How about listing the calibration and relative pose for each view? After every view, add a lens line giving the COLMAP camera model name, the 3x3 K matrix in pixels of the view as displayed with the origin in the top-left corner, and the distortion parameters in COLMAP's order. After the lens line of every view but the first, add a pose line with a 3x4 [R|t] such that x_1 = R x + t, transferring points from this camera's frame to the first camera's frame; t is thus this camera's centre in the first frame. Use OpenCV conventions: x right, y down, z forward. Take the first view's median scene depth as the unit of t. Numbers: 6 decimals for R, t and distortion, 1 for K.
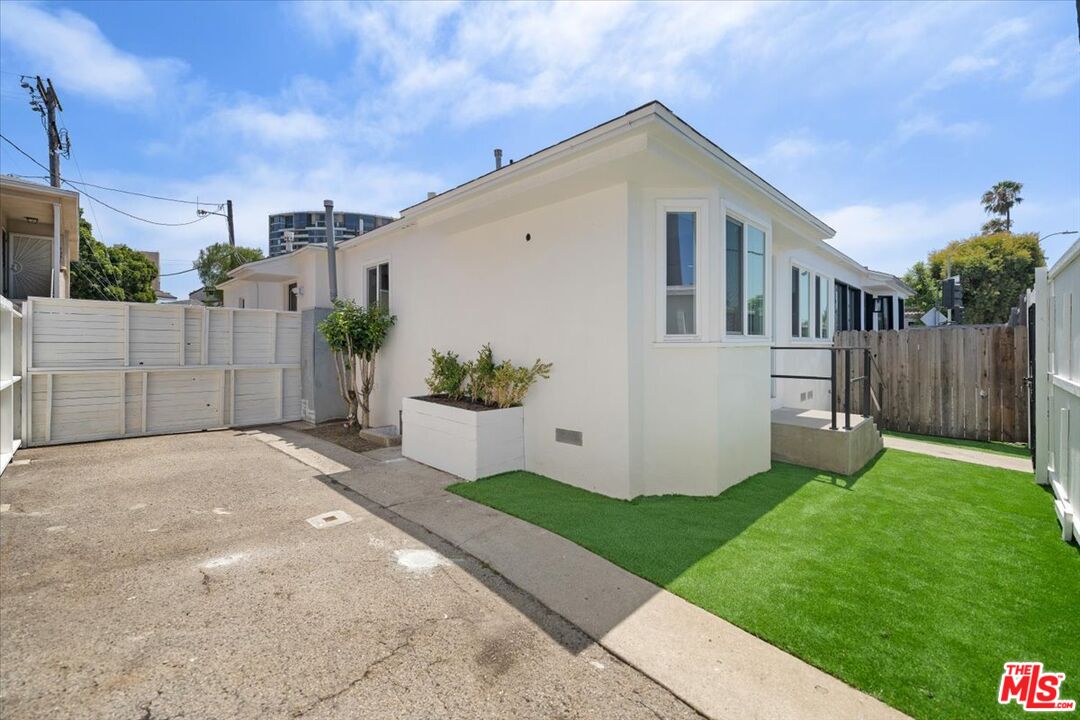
lens RADIAL K [[439.0, 0, 542.2], [0, 439.0, 357.6], [0, 0, 1]] dist [0.010213, -0.000095]
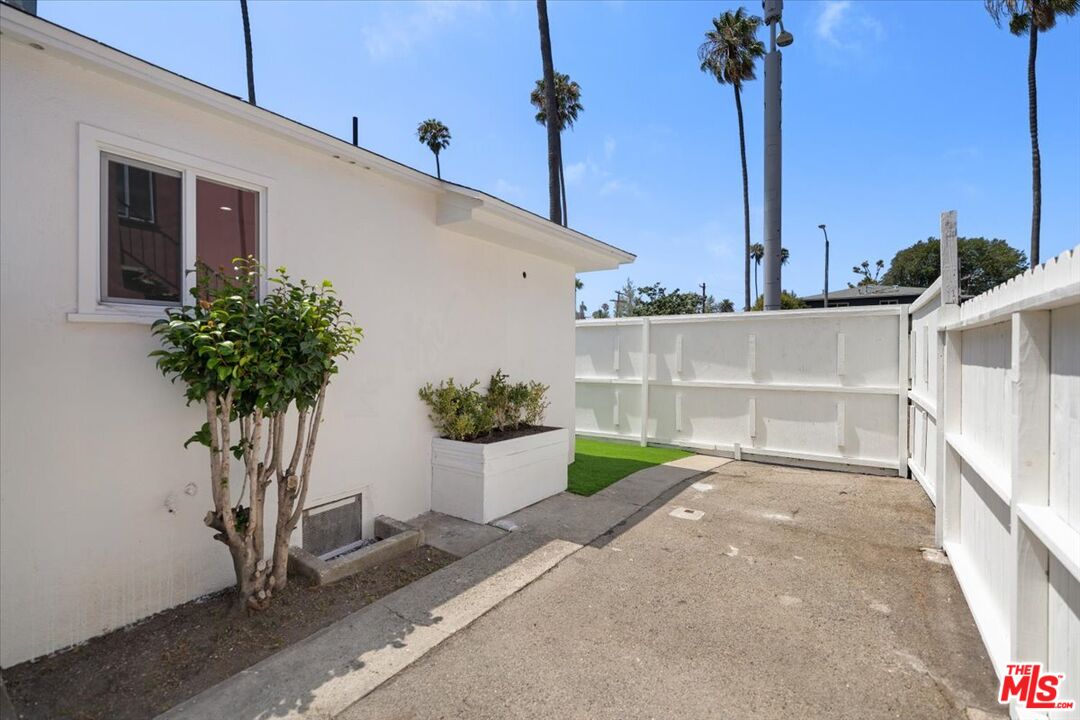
lens RADIAL K [[439.0, 0, 542.2], [0, 439.0, 357.6], [0, 0, 1]] dist [0.010213, -0.000095]
pose [[-0.133840, -0.005321, 0.990989, -1.638121], [0.024812, 0.999654, 0.008719, -0.091498], [-0.990692, 0.025755, -0.133662, 1.546992]]
